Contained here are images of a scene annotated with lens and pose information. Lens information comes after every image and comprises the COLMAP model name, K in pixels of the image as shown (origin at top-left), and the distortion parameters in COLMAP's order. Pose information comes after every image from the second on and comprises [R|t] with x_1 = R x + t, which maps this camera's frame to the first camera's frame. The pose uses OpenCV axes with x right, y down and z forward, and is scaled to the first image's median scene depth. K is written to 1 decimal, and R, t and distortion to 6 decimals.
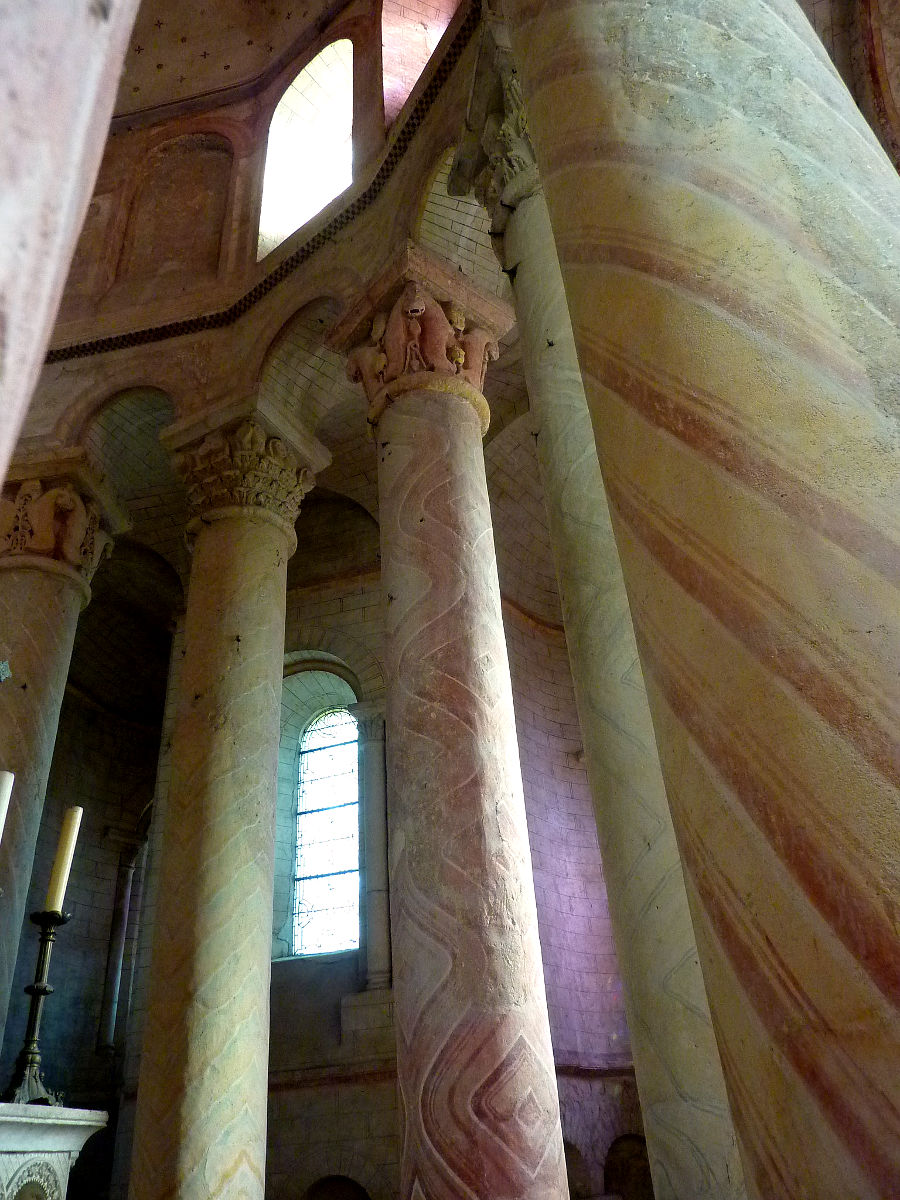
lens RADIAL K [[870.8, 0, 450.0], [0, 870.8, 600.0], [0, 0, 1]] dist [-0.003996, -0.000065]
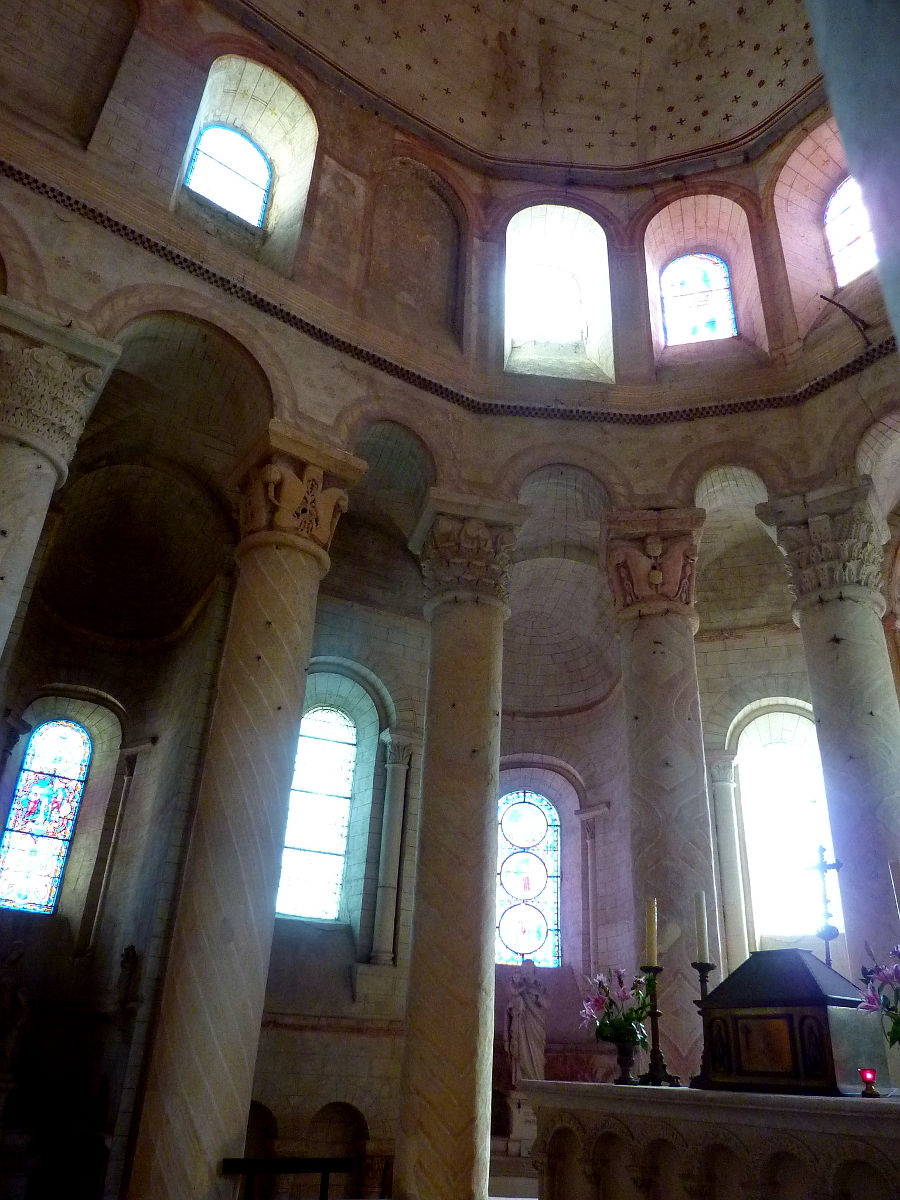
lens RADIAL K [[858.2, 0, 450.0], [0, 858.2, 600.0], [0, 0, 1]] dist [0.007687, -0.000212]
pose [[0.723354, 0.407712, 0.557253, -0.920966], [-0.445062, 0.892340, -0.075156, 0.017154], [-0.527901, -0.193648, 0.826935, -0.000320]]
